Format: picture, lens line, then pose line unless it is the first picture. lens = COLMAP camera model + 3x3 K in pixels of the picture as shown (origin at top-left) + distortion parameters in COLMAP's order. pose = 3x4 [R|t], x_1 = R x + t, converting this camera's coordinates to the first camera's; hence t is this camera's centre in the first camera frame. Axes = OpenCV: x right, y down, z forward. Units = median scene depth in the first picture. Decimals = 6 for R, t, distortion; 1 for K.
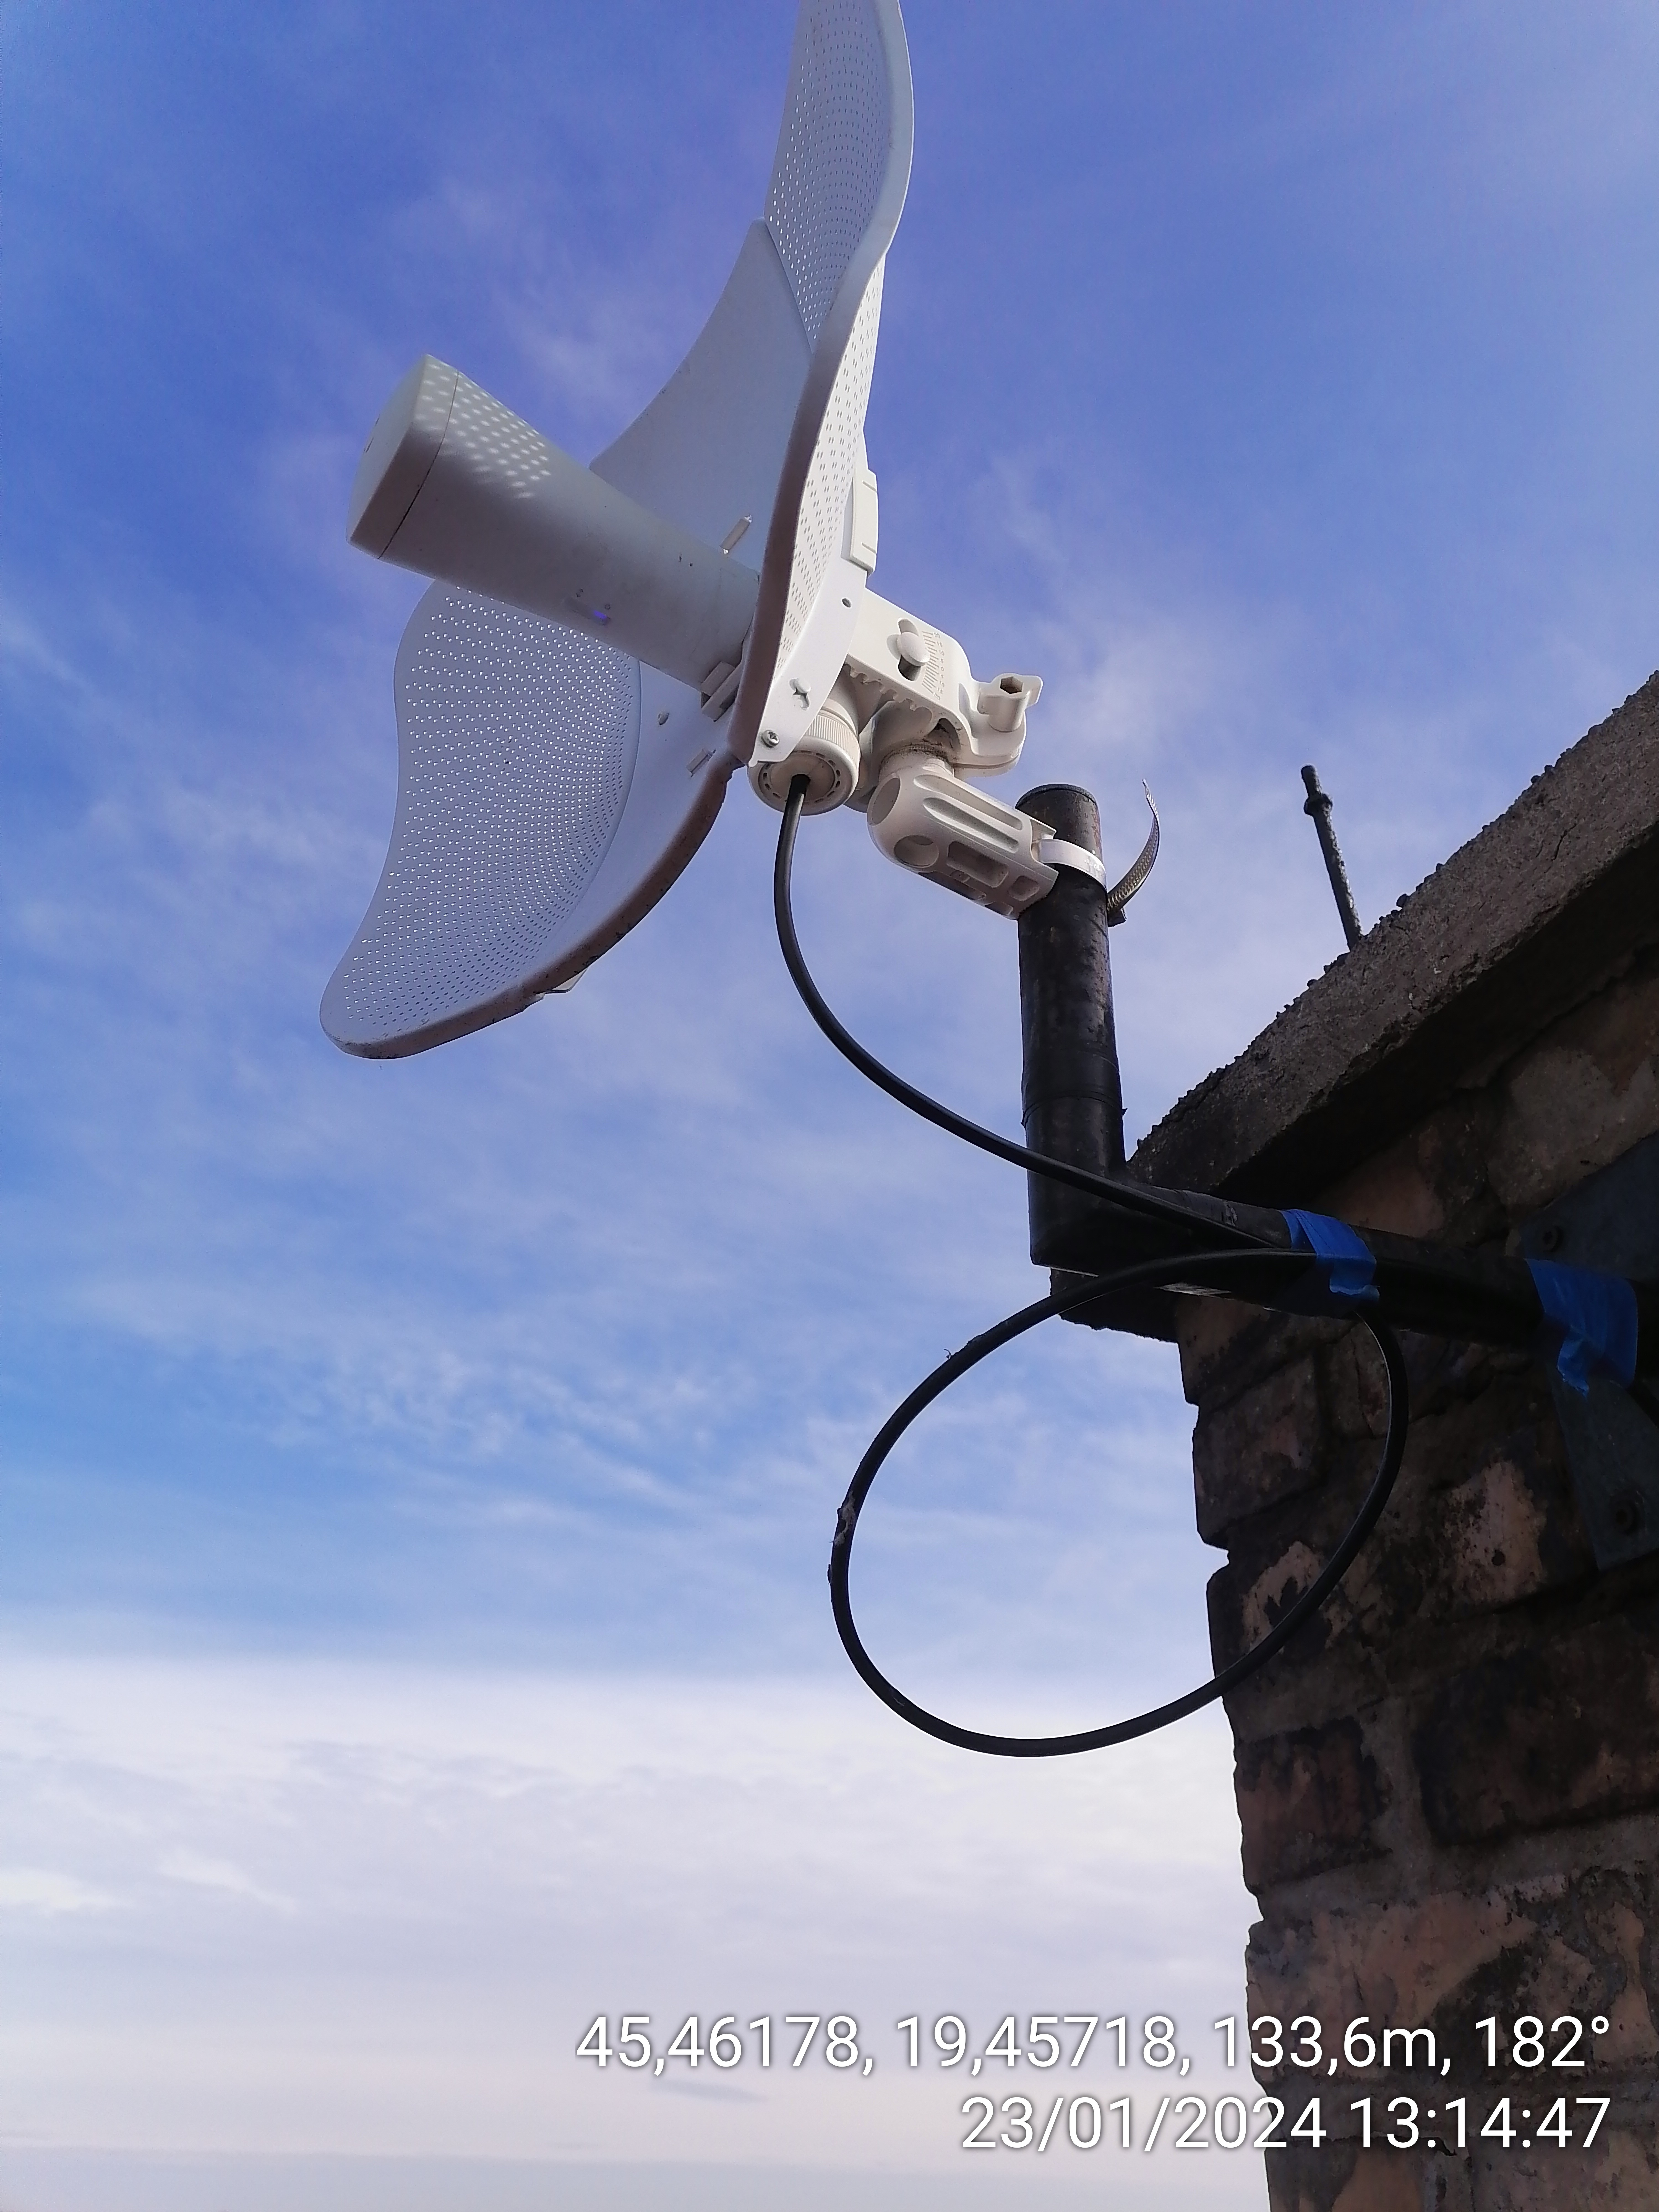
lens RADIAL K [[1733.5, 0, 829.5], [0, 1733.5, 1106.0], [0, 0, 1]] dist [-0.008880, -0.007204]
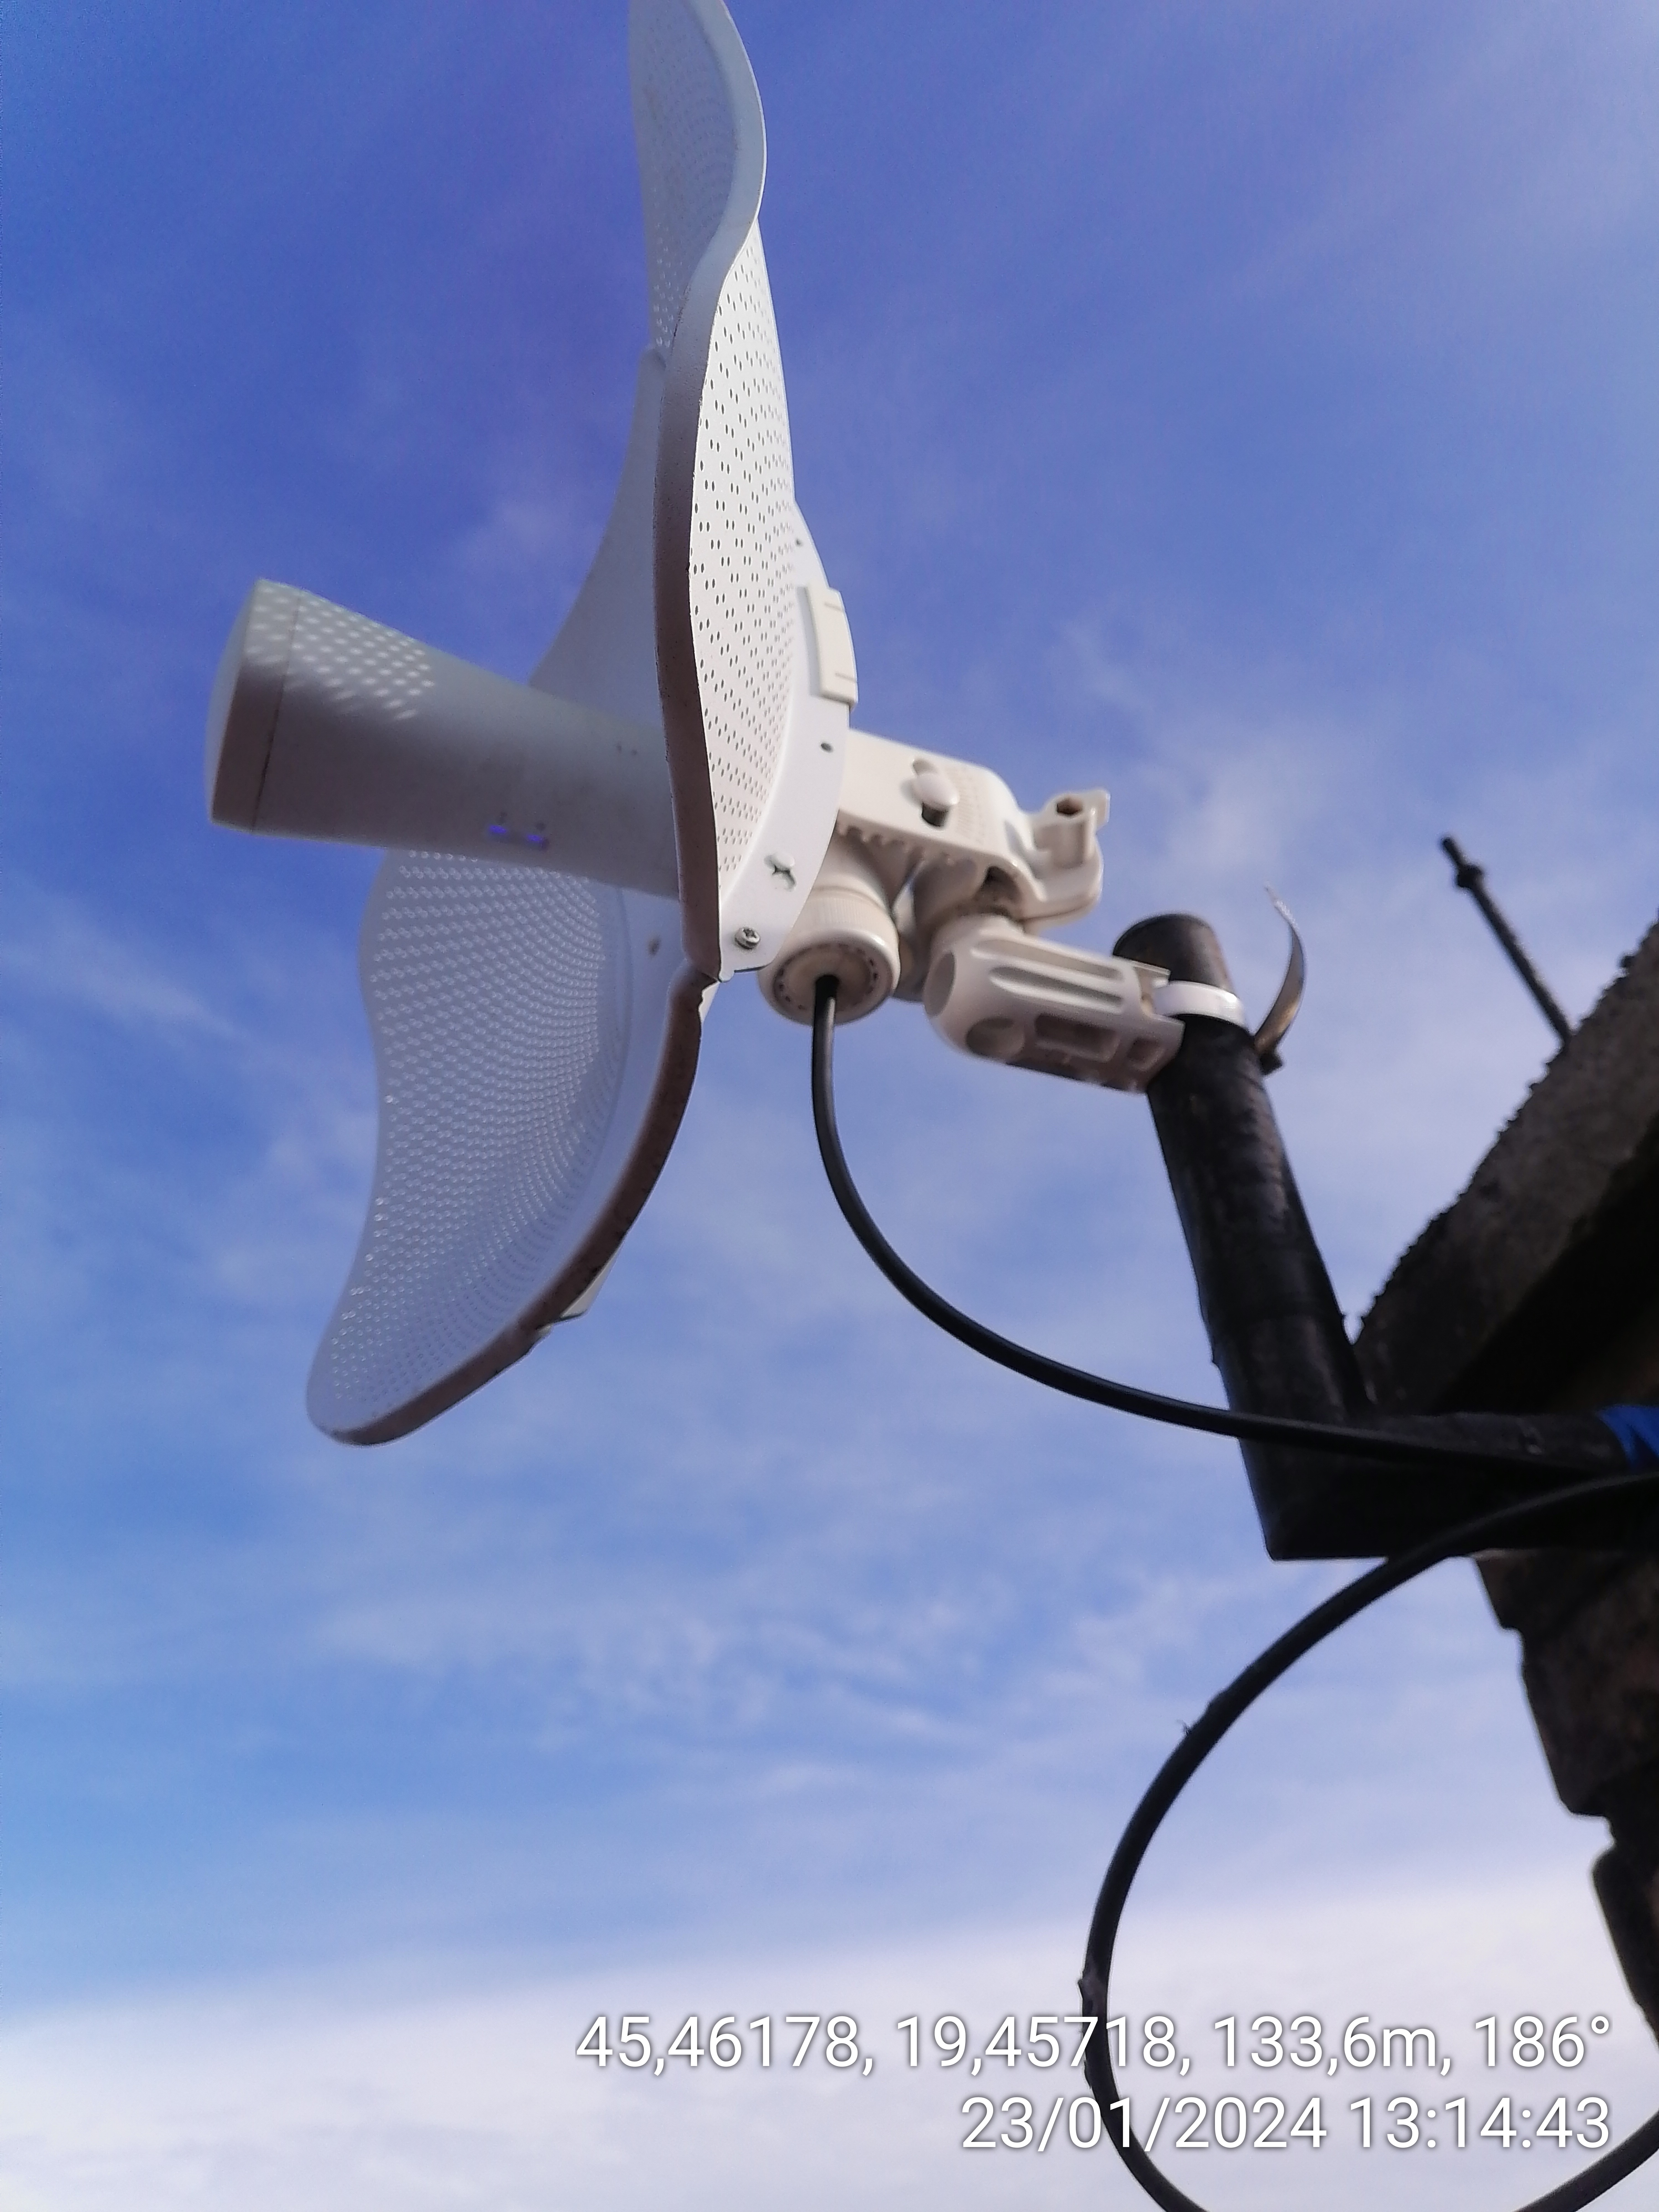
lens RADIAL K [[1723.7, 0, 825.6], [0, 1723.7, 1053.0], [0, 0, 1]] dist [-0.045140, -0.006830]
pose [[0.972699, -0.216292, -0.084110, 0.039069], [0.201486, 0.966927, -0.156382, -0.034815], [0.115152, 0.135166, 0.984109, 0.232363]]
